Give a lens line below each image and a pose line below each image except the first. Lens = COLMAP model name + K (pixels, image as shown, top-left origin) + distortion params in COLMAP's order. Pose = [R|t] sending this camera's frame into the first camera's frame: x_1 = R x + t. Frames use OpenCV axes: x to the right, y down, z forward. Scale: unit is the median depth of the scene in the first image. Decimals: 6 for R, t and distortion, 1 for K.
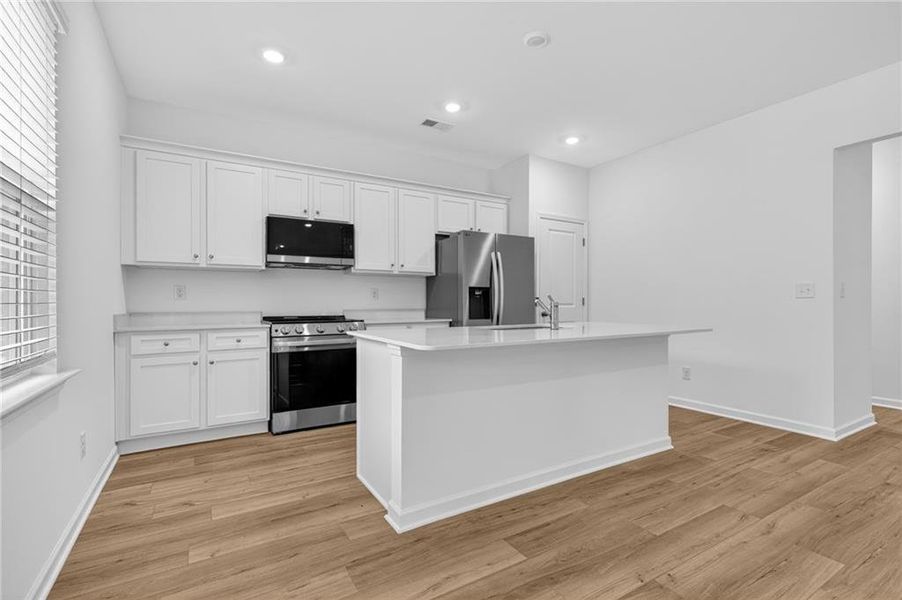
lens RADIAL K [[423.0, 0, 466.7], [0, 423.0, 302.6], [0, 0, 1]] dist [0.005885, 0.000132]
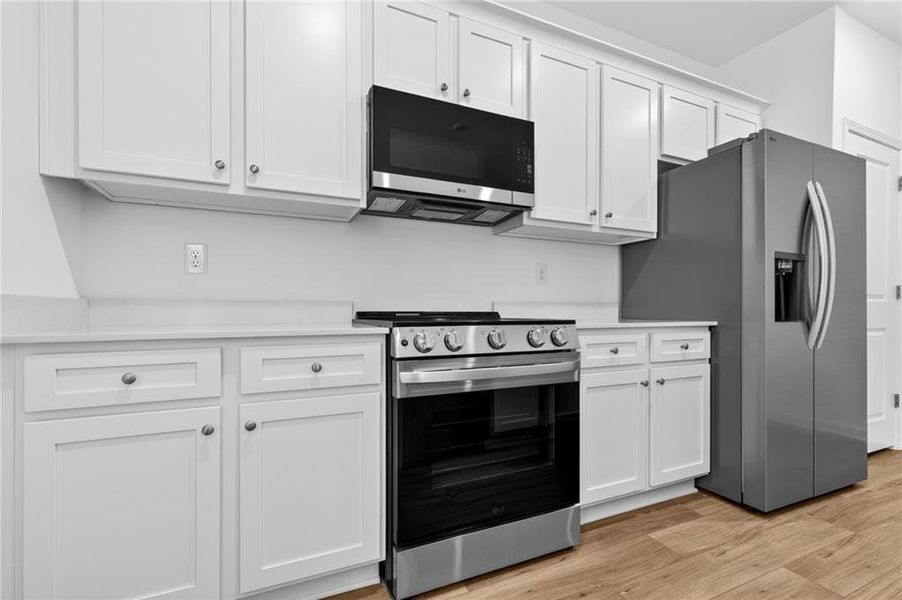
lens RADIAL K [[404.8, 0, 450.2], [0, 404.8, 310.9], [0, 0, 1]] dist [0.000628, 0.000318]
pose [[0.991807, 0.004694, -0.127656, -0.356864], [-0.004172, 0.999982, 0.004359, 0.034124], [0.127674, -0.003791, 0.991809, 0.625862]]
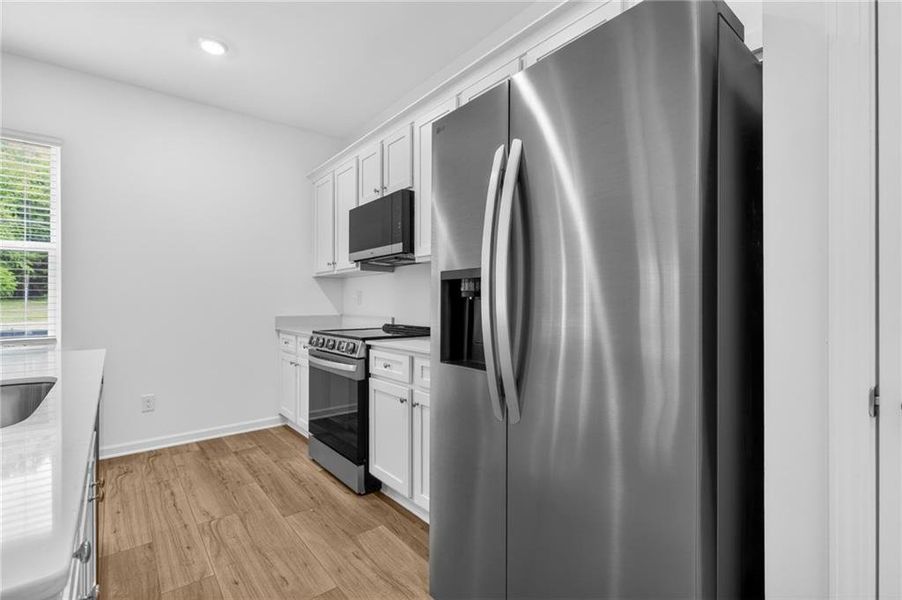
lens RADIAL K [[408.5, 0, 460.8], [0, 408.5, 300.3], [0, 0, 1]] dist [-0.000342, -0.000109]
pose [[0.144058, -0.003147, -0.989564, 0.431740], [0.002377, 0.999993, -0.002834, -0.014445], [0.989566, -0.001944, 0.144064, 1.181148]]
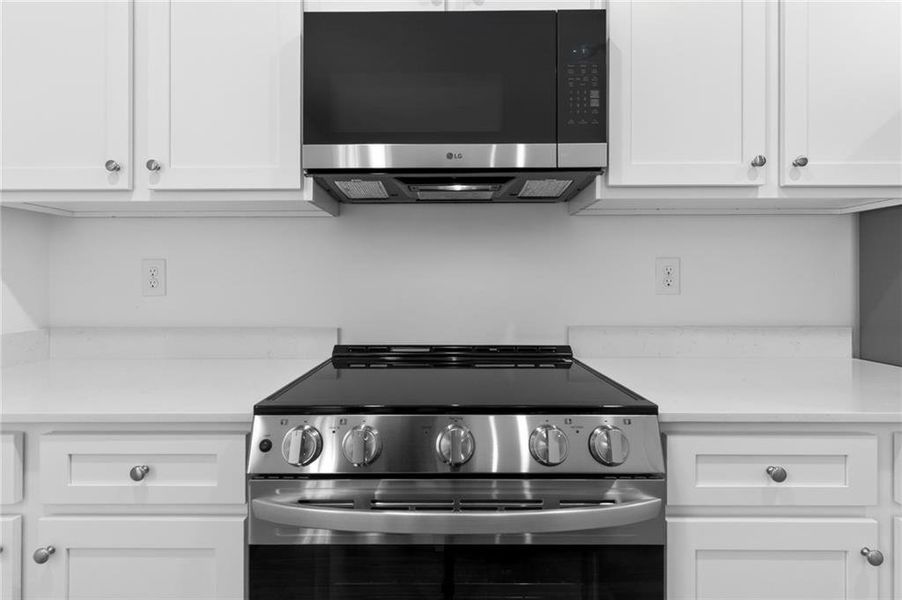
lens RADIAL K [[451.7, 0, 443.7], [0, 451.7, 280.9], [0, 0, 1]] dist [0.002387, 0.000099]
pose [[0.843880, 0.000775, -0.536531, -0.238580], [-0.000499, 1.000000, 0.000659, -0.021952], [0.536531, -0.000289, 0.843880, 0.843005]]
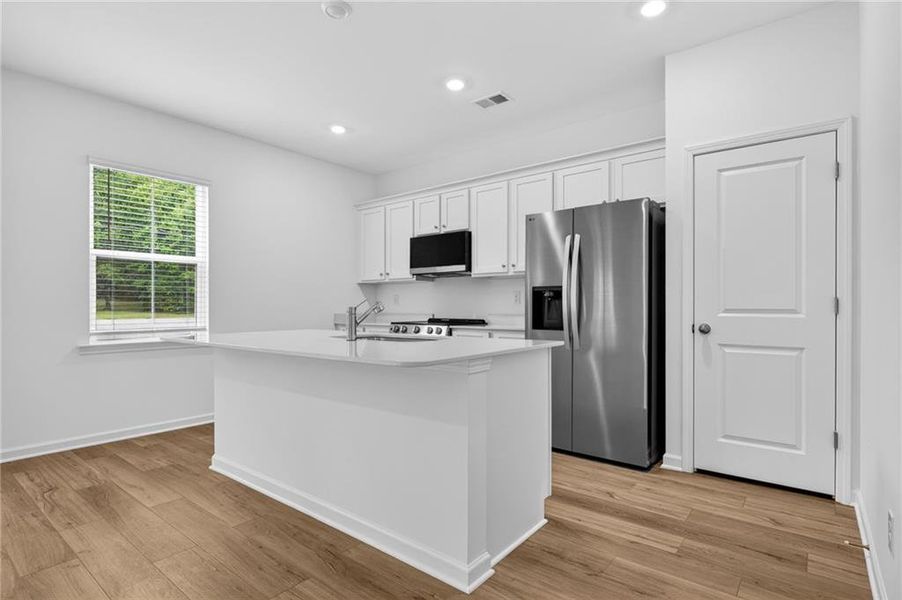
lens RADIAL K [[453.1, 0, 463.7], [0, 453.1, 307.5], [0, 0, 1]] dist [-0.000914, -0.000792]
pose [[0.347580, 0.003482, -0.937644, 0.899589], [0.000690, 0.999992, 0.003969, -0.003816], [0.937650, -0.002027, 0.347575, 0.727114]]
